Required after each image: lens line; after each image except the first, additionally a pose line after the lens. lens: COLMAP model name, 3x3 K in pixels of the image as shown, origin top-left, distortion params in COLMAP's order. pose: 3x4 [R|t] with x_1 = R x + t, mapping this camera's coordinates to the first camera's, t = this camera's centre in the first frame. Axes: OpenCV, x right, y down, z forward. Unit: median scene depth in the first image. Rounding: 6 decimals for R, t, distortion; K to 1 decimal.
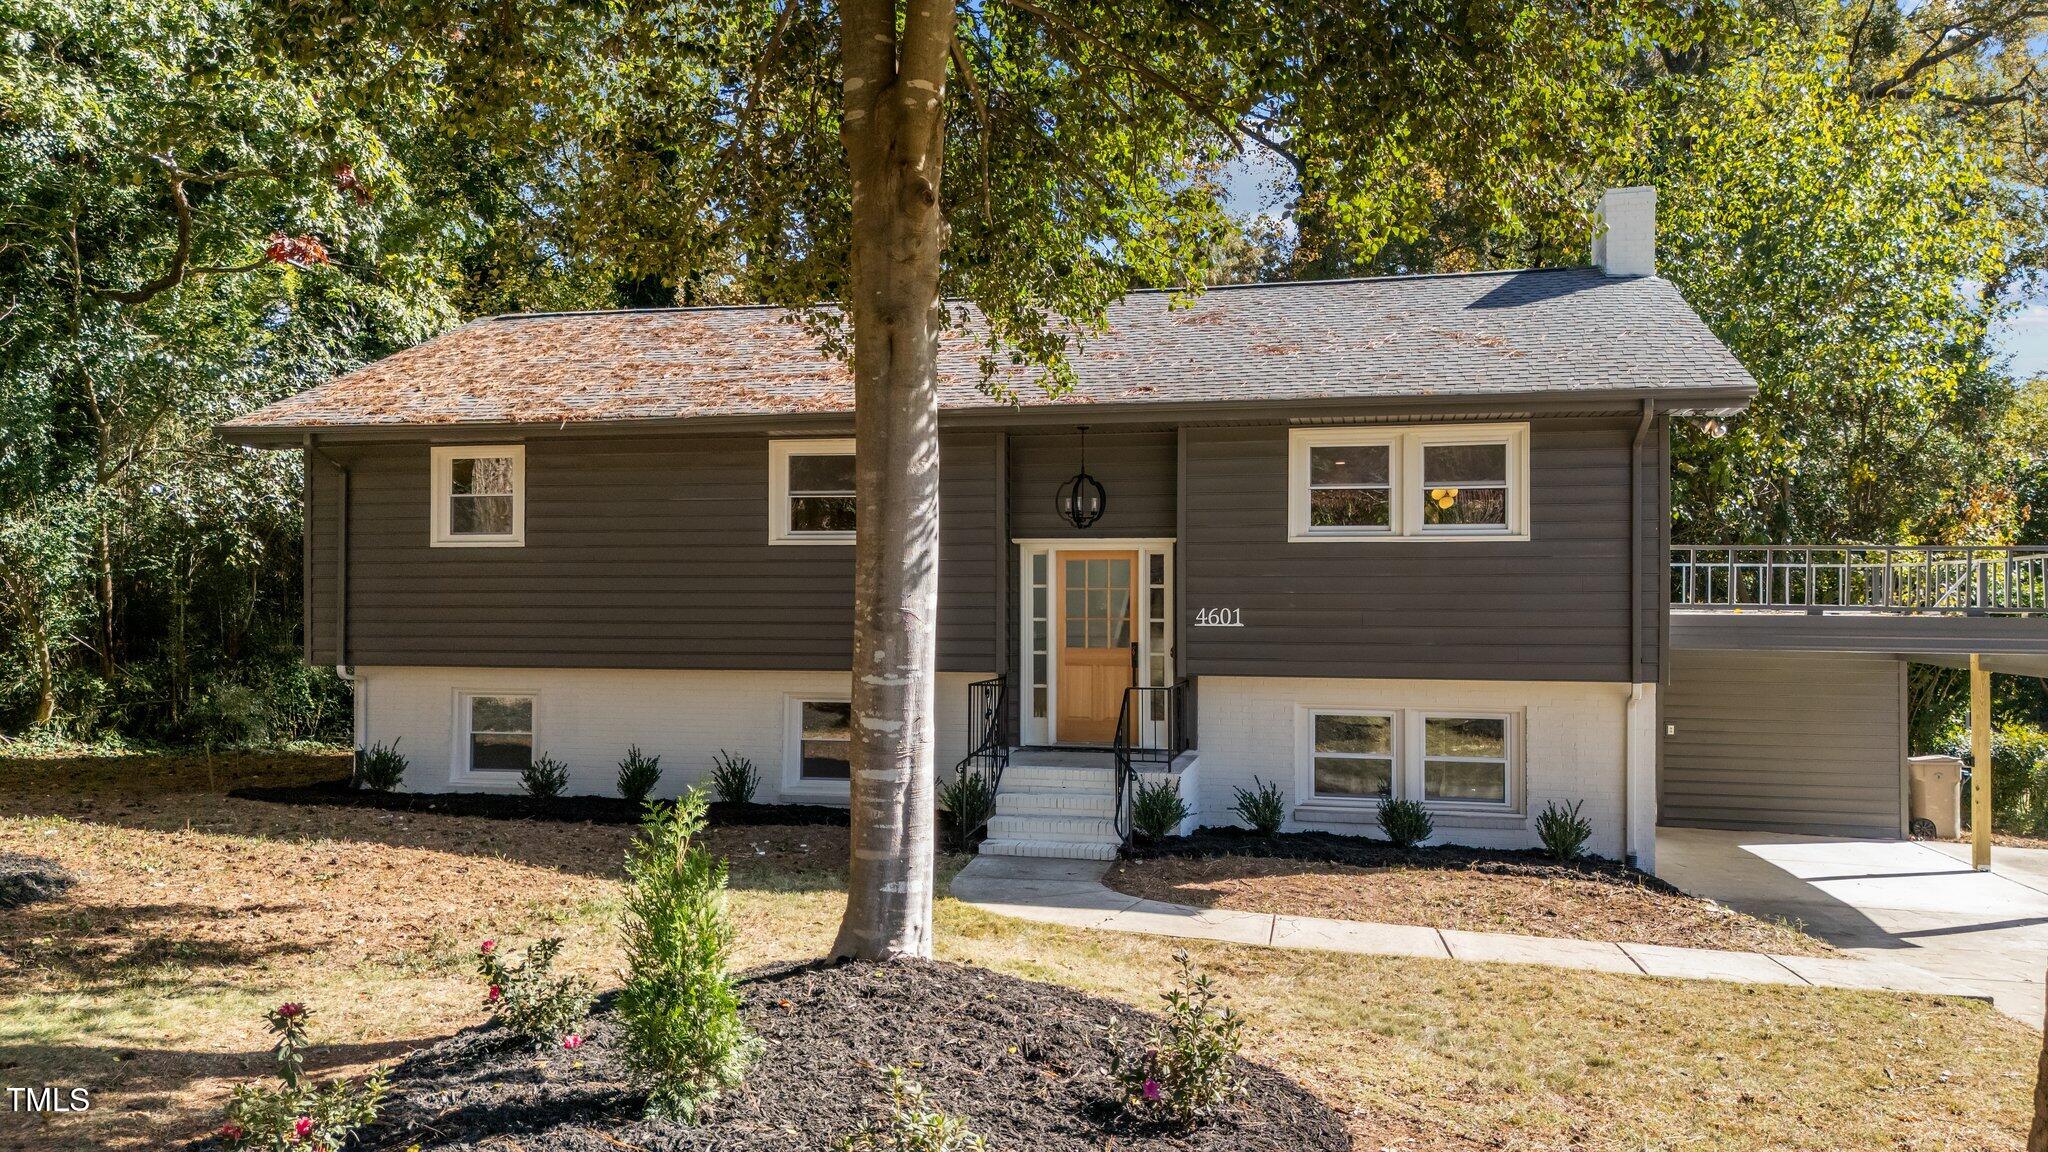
lens RADIAL K [[1486.1, 0, 988.8], [0, 1486.1, 592.7], [0, 0, 1]] dist [0.052998, -0.013030]
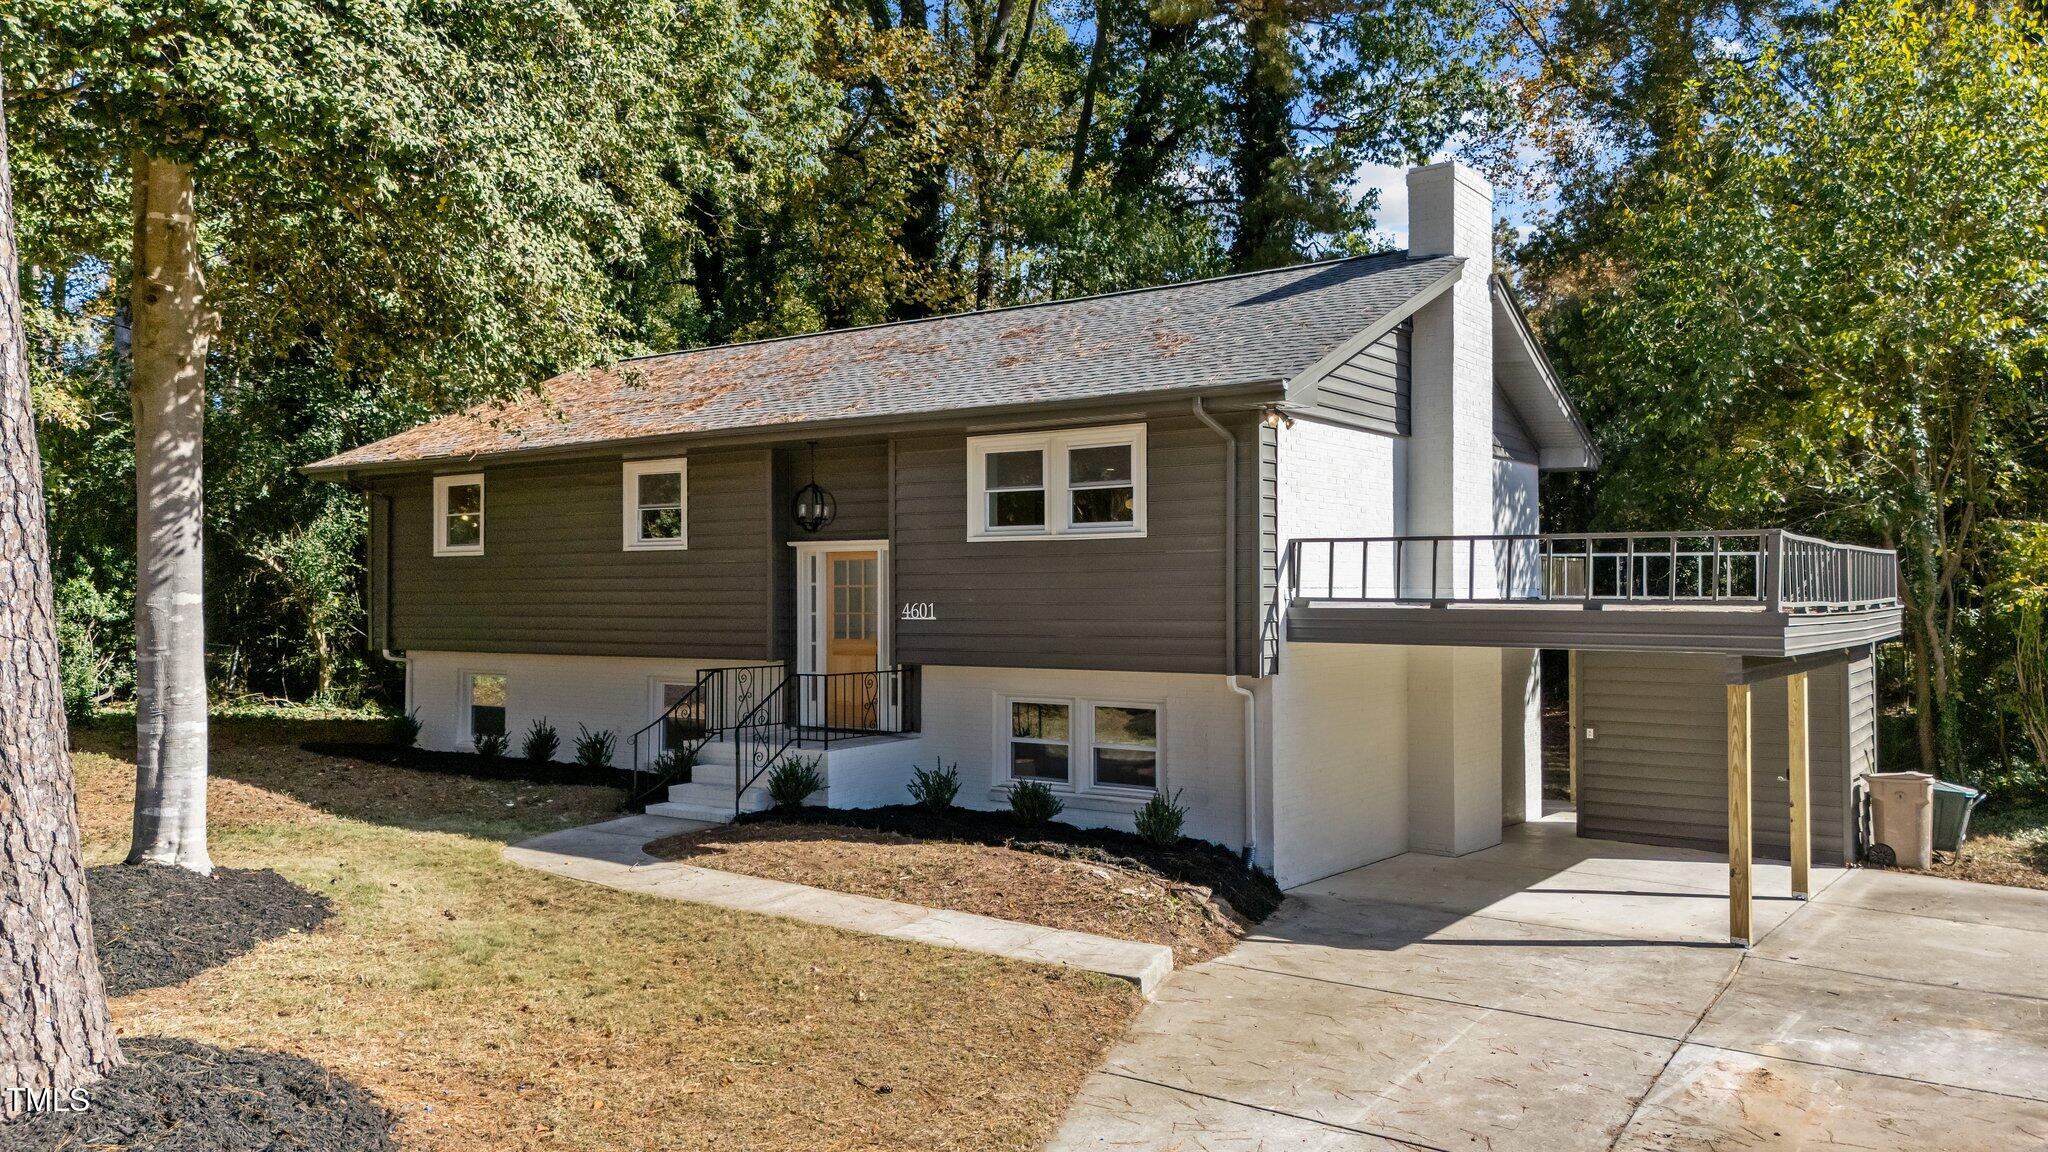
lens RADIAL K [[1486.1, 0, 1018.5], [0, 1486.1, 574.1], [0, 0, 1]] dist [0.052998, -0.013030]
pose [[0.928452, -0.009362, -0.371334, 0.609544], [0.005538, 0.999920, -0.011363, 0.001868], [0.371411, 0.008494, 0.928430, 0.013596]]
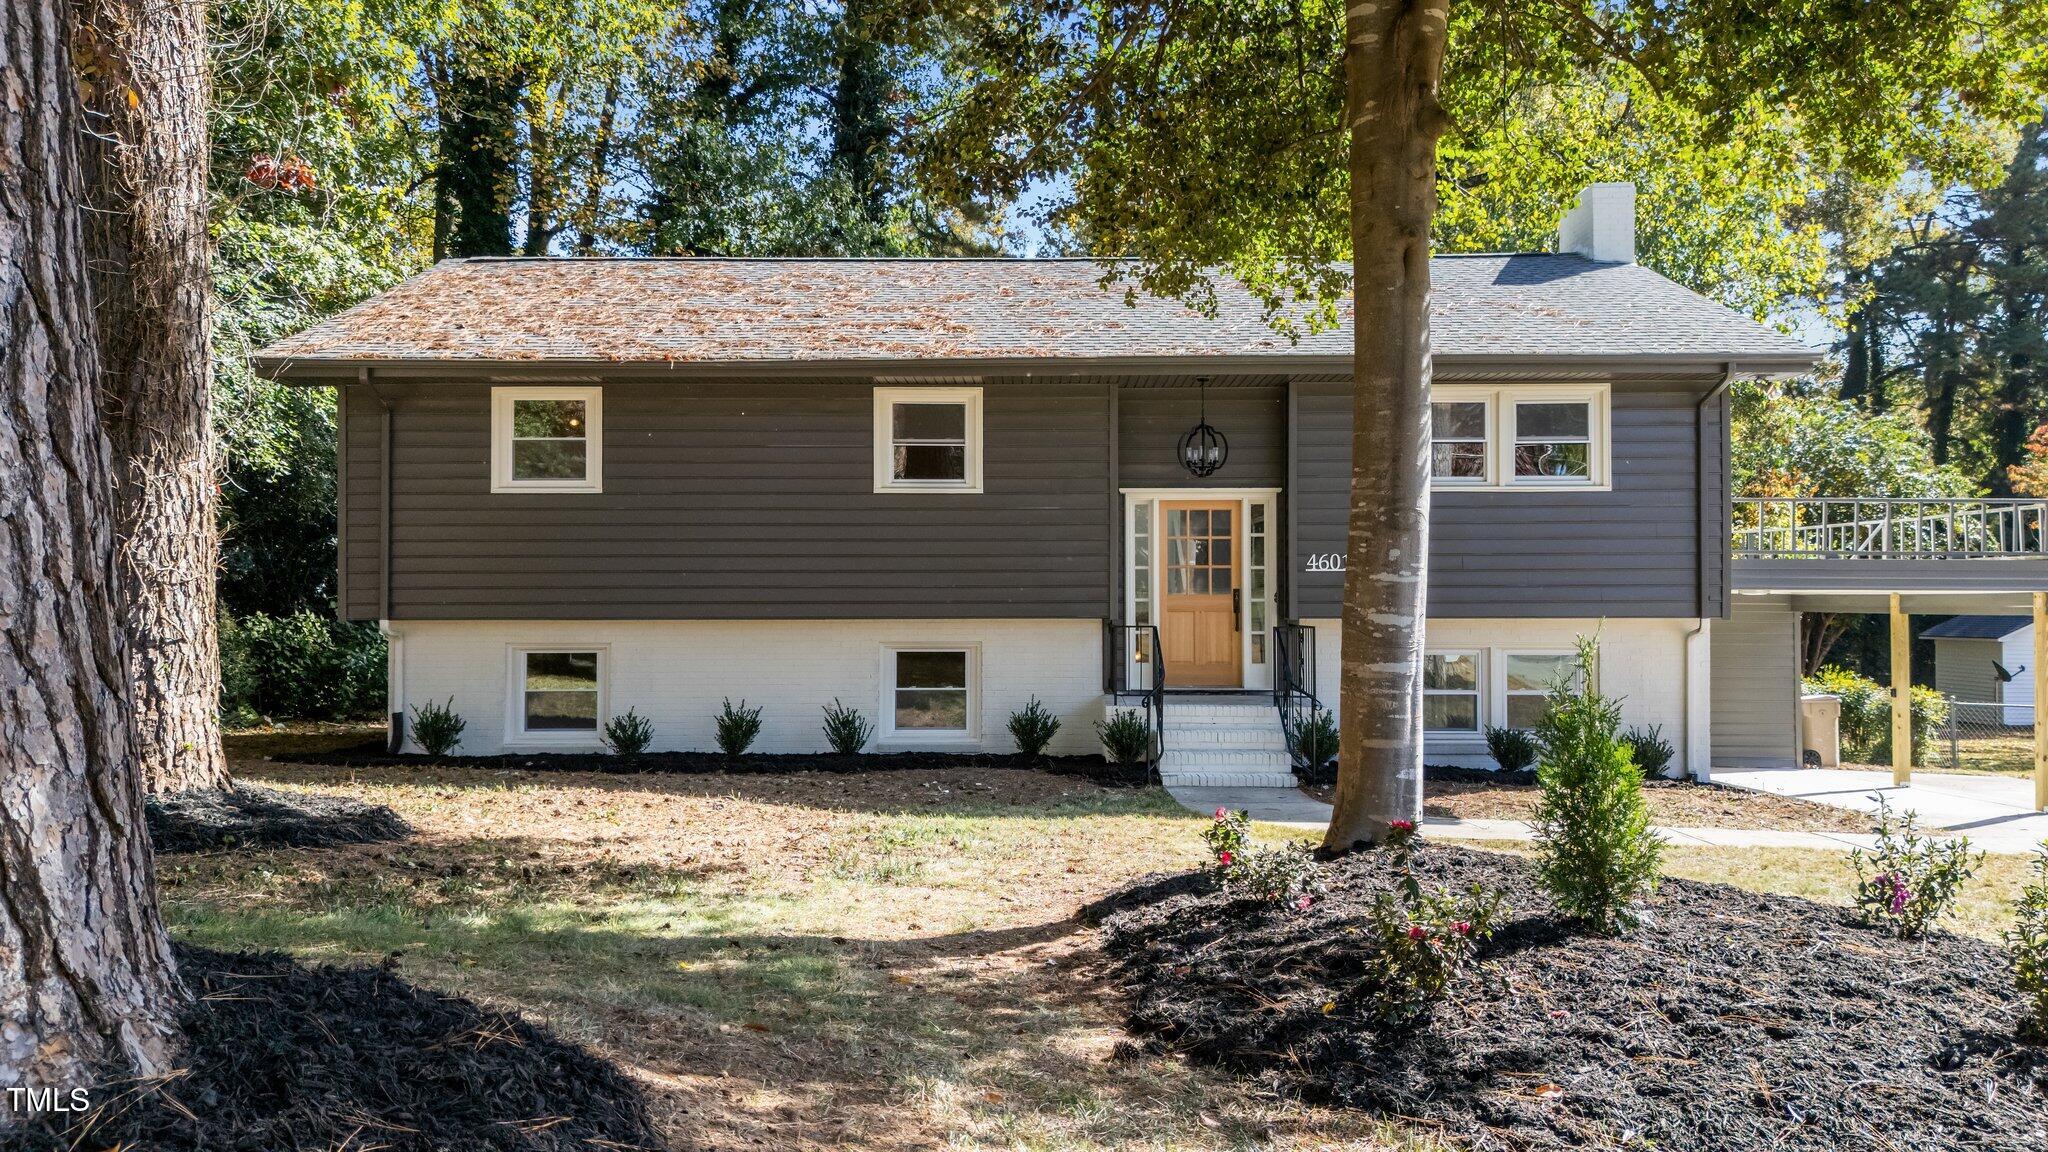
lens RADIAL K [[1486.1, 0, 1020.5], [0, 1486.1, 583.5], [0, 0, 1]] dist [0.052998, -0.013030]
pose [[0.978713, -0.001984, 0.205225, -0.265979], [0.001800, 0.999998, 0.001083, 0.028724], [-0.205226, -0.000690, 0.978714, 0.012723]]
